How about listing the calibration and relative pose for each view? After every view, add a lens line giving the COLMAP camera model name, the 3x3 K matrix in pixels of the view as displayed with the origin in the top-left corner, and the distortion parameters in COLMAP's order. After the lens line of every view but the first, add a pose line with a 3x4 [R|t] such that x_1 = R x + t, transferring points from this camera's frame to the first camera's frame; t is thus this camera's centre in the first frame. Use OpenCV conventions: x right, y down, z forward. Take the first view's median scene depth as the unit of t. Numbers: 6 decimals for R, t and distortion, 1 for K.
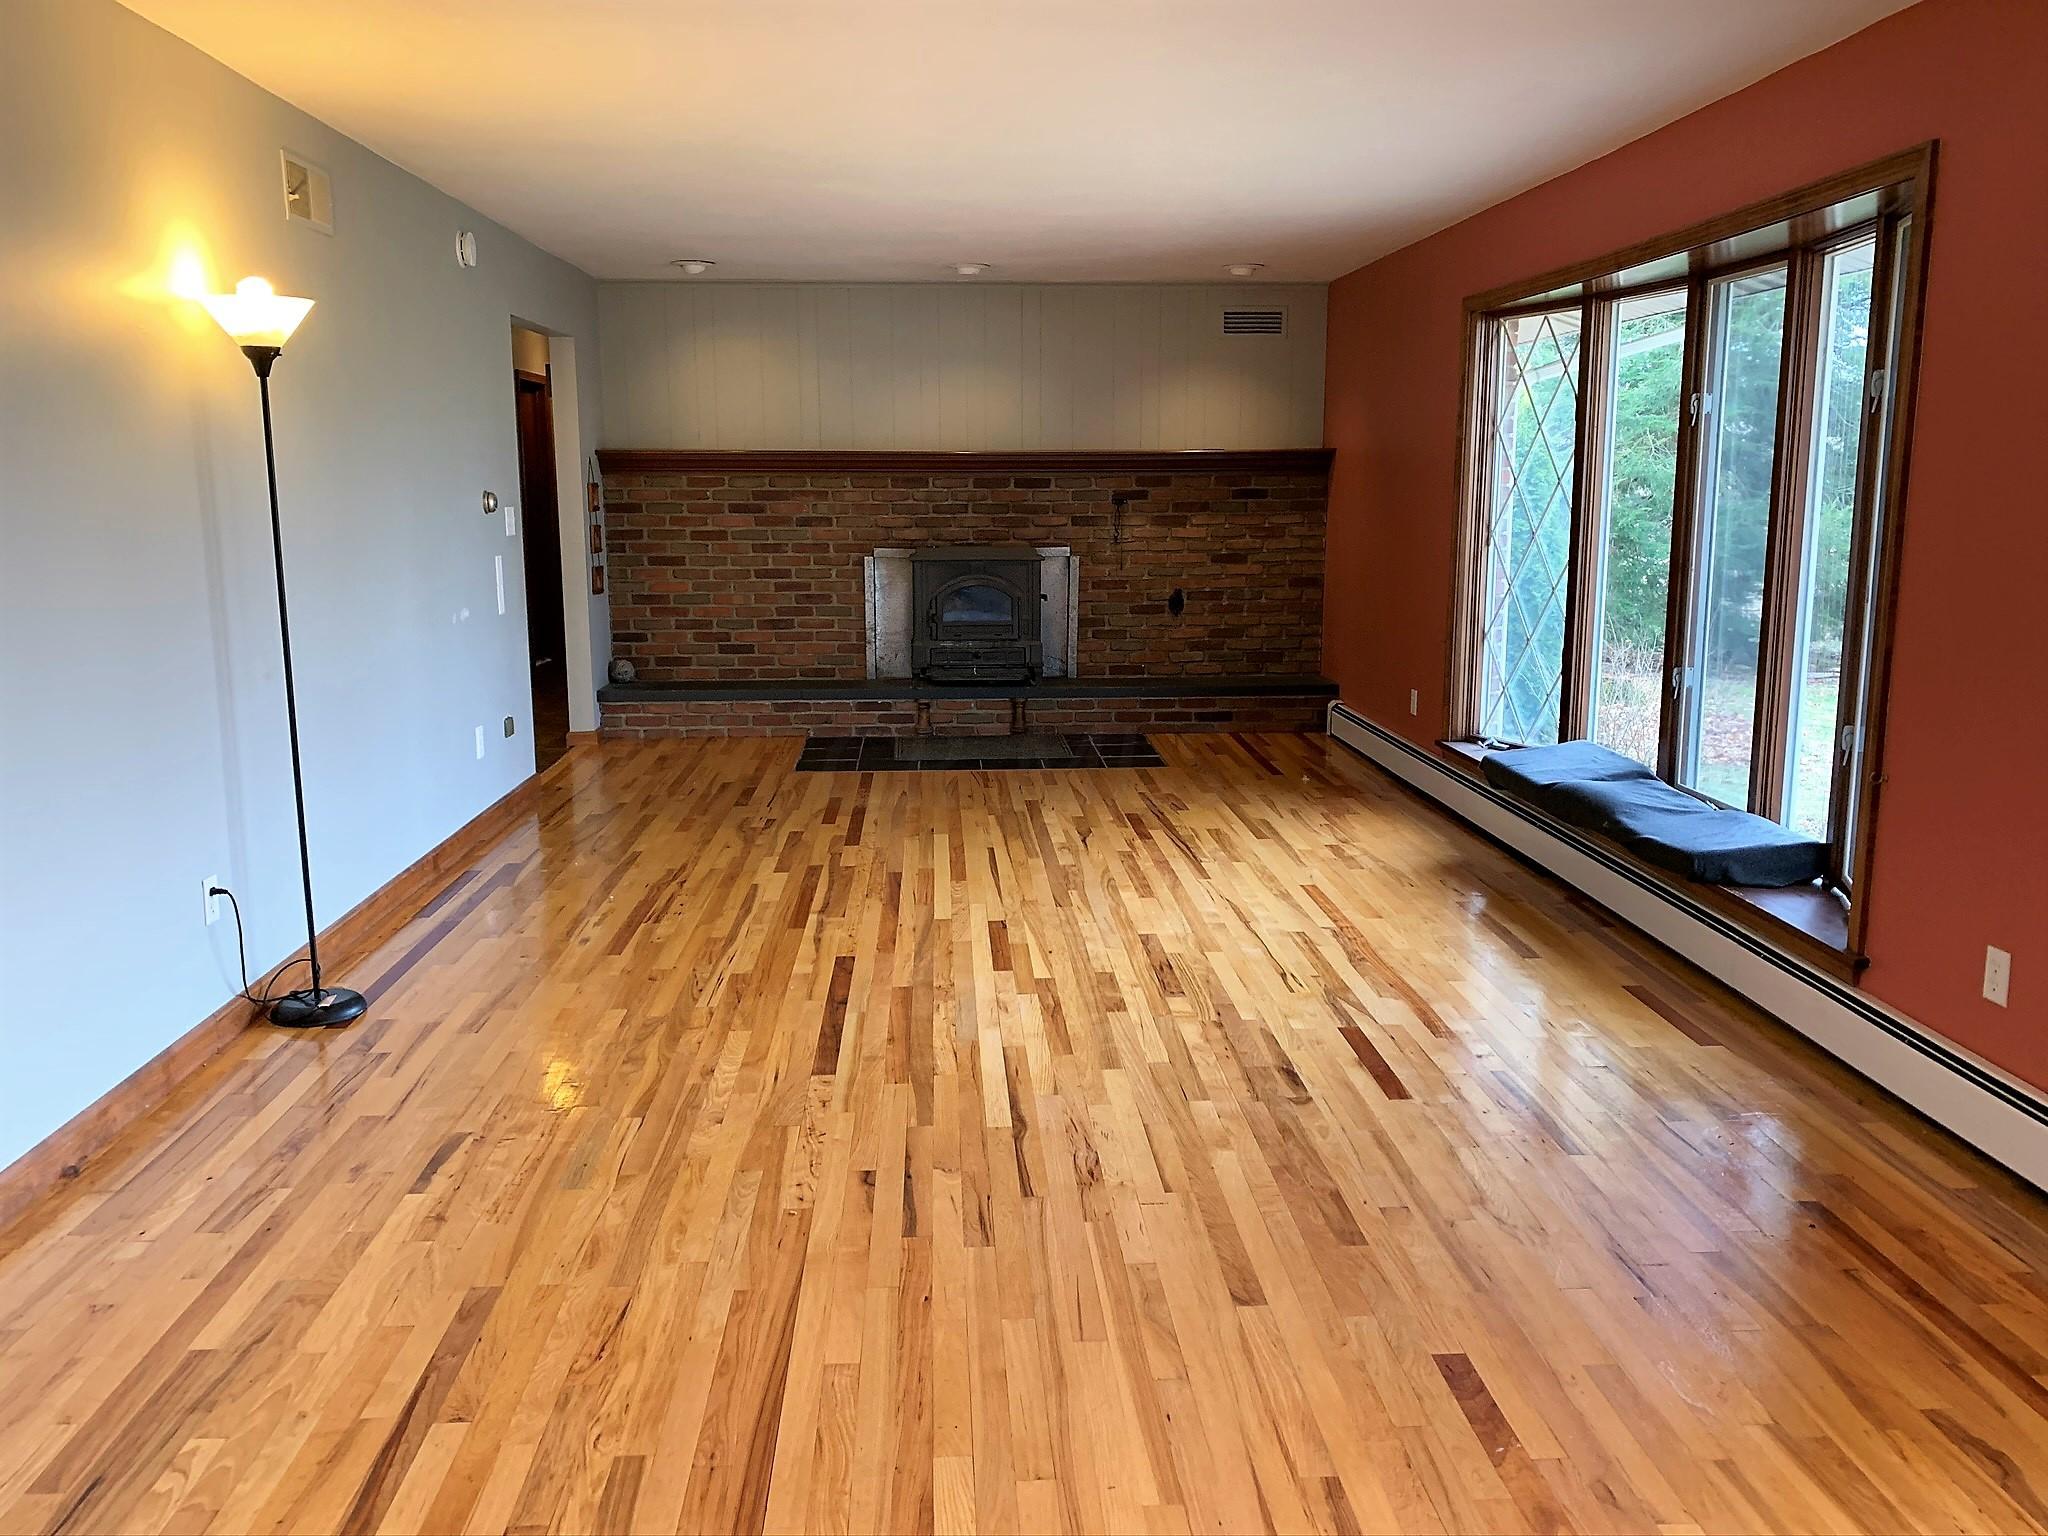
lens RADIAL K [[1558.7, 0, 1025.8], [0, 1558.7, 764.2], [0, 0, 1]] dist [0.066887, -0.083848]
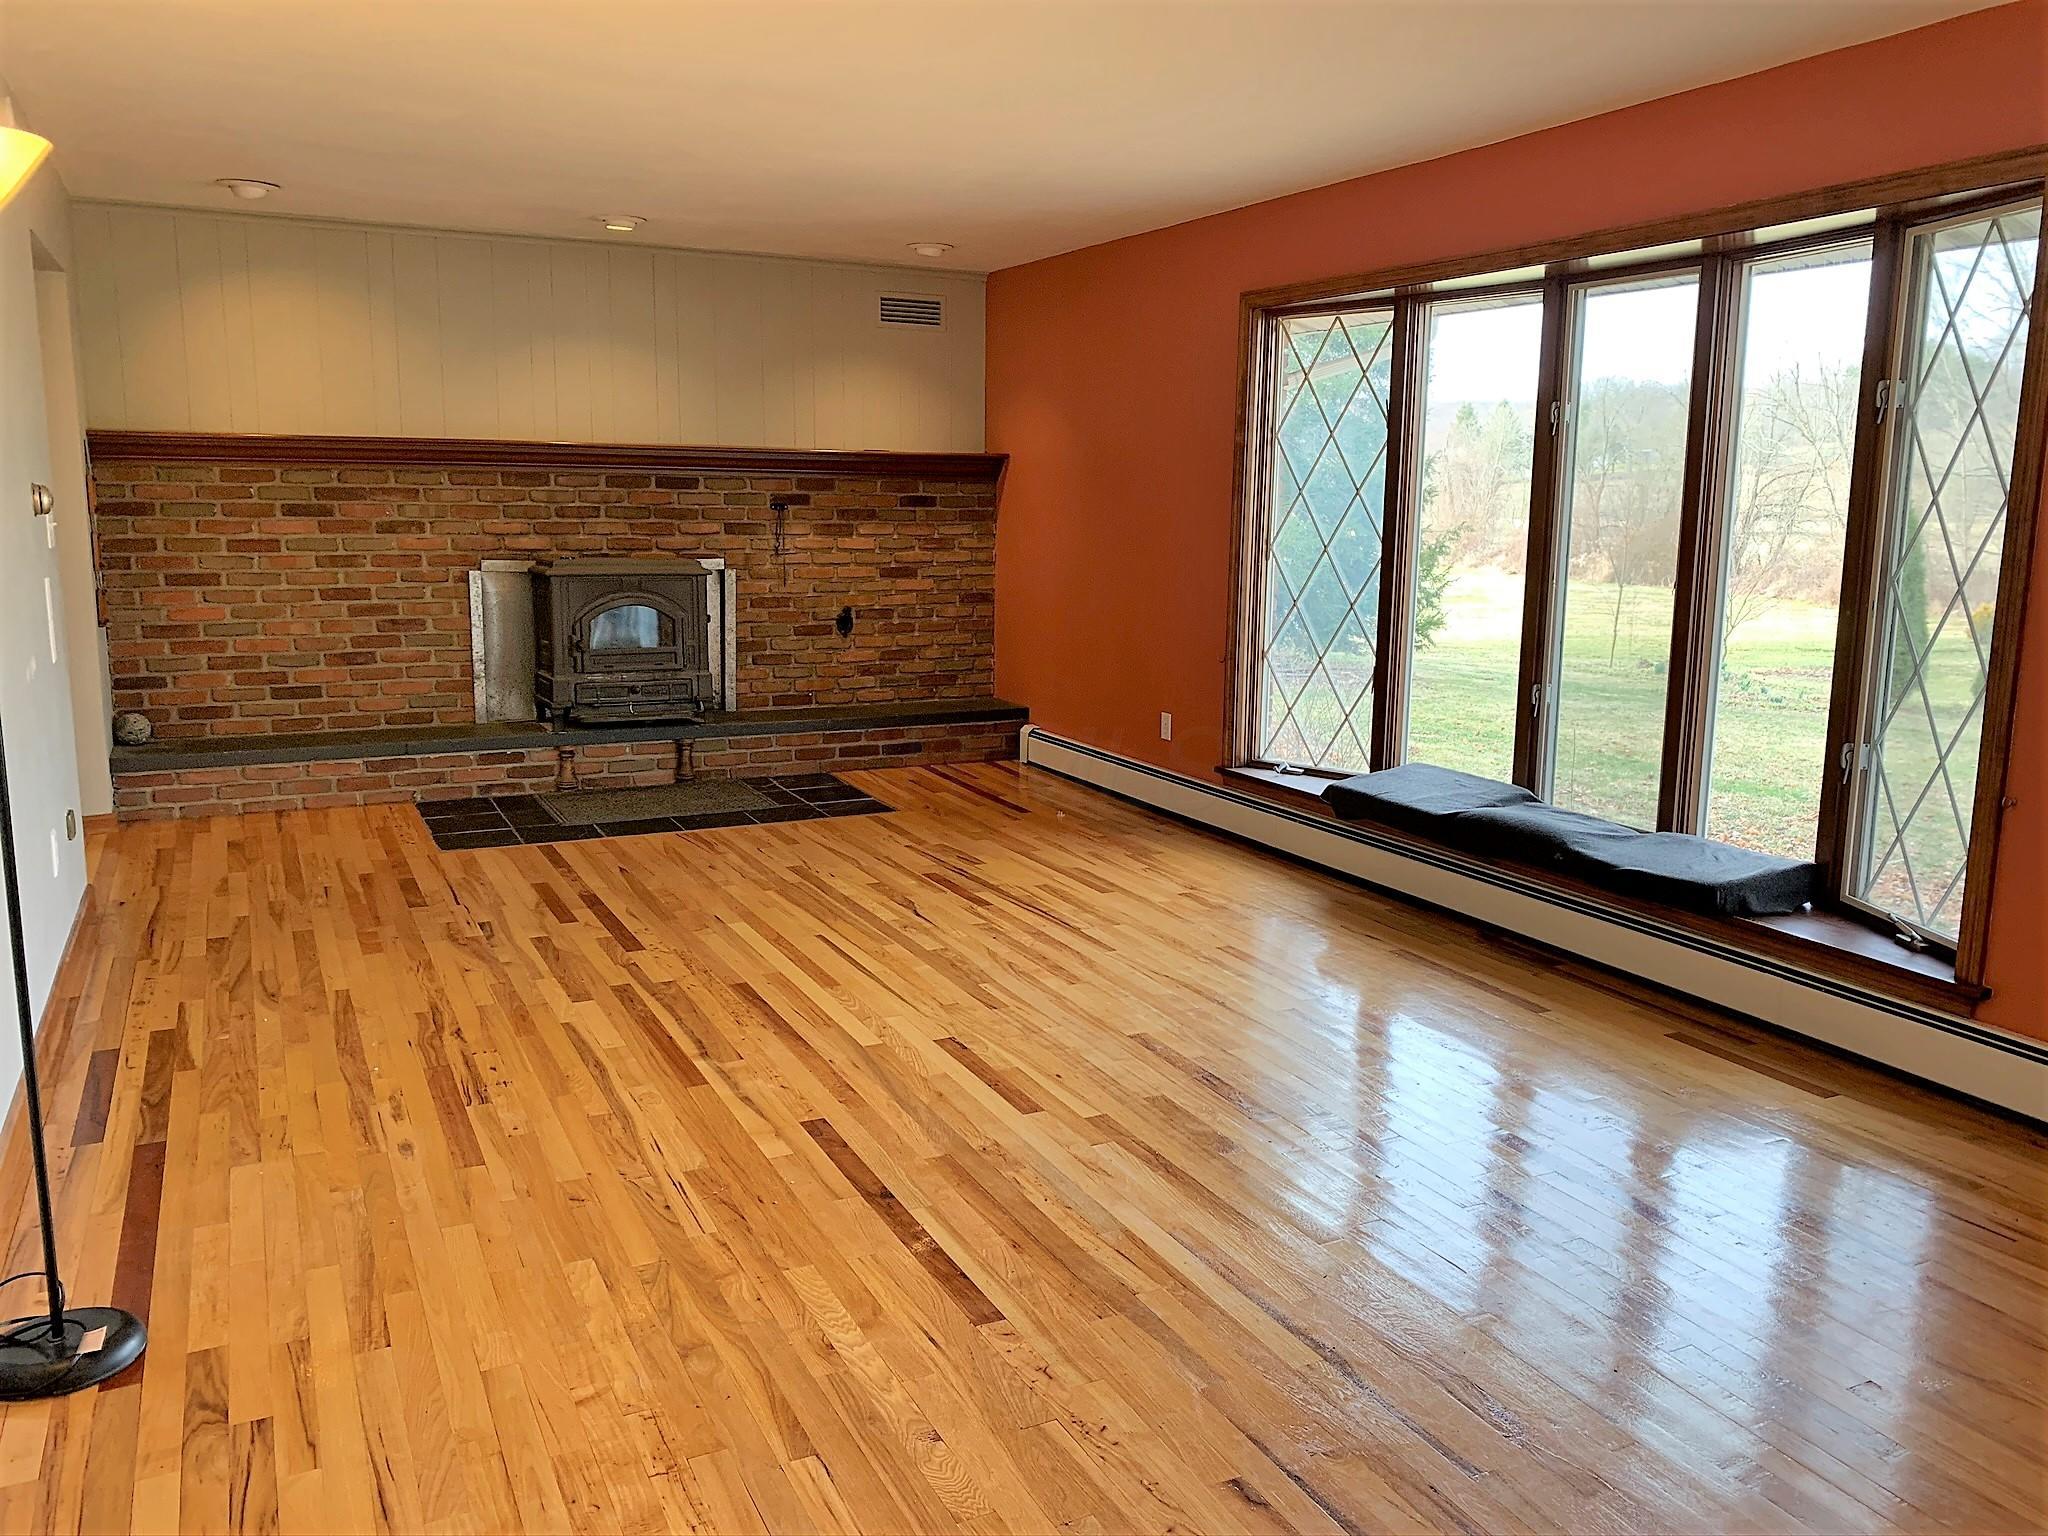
lens RADIAL K [[1558.7, 0, 1023.3], [0, 1558.7, 759.6], [0, 0, 1]] dist [0.066887, -0.083848]
pose [[0.918453, -0.054197, 0.391799, -0.171700], [0.057179, 0.998356, 0.004063, -0.024841], [-0.391375, 0.018671, 0.920042, 0.156016]]
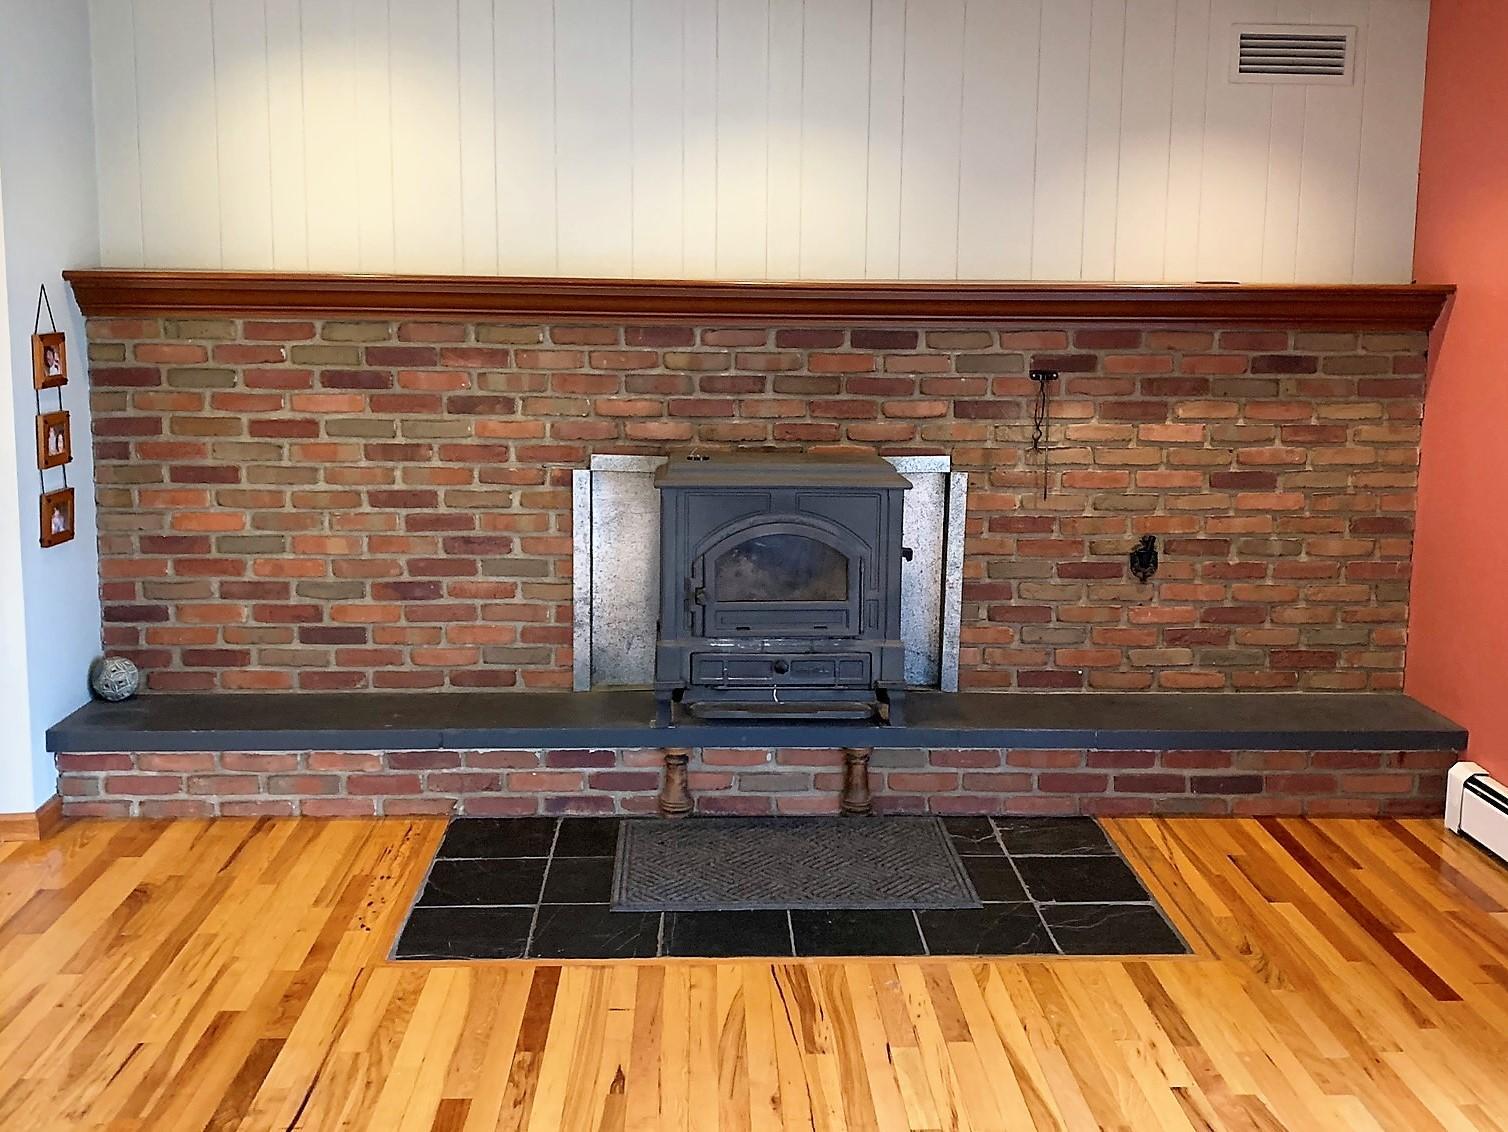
lens RADIAL K [[1550.6, 0, 778.7], [0, 1550.6, 505.7], [0, 0, 1]] dist [0.047787, 0.000000]
pose [[0.999871, 0.014138, -0.007670, -0.028800], [-0.014476, 0.998833, -0.046075, -0.101427], [0.007010, 0.046180, 0.998909, 0.484904]]
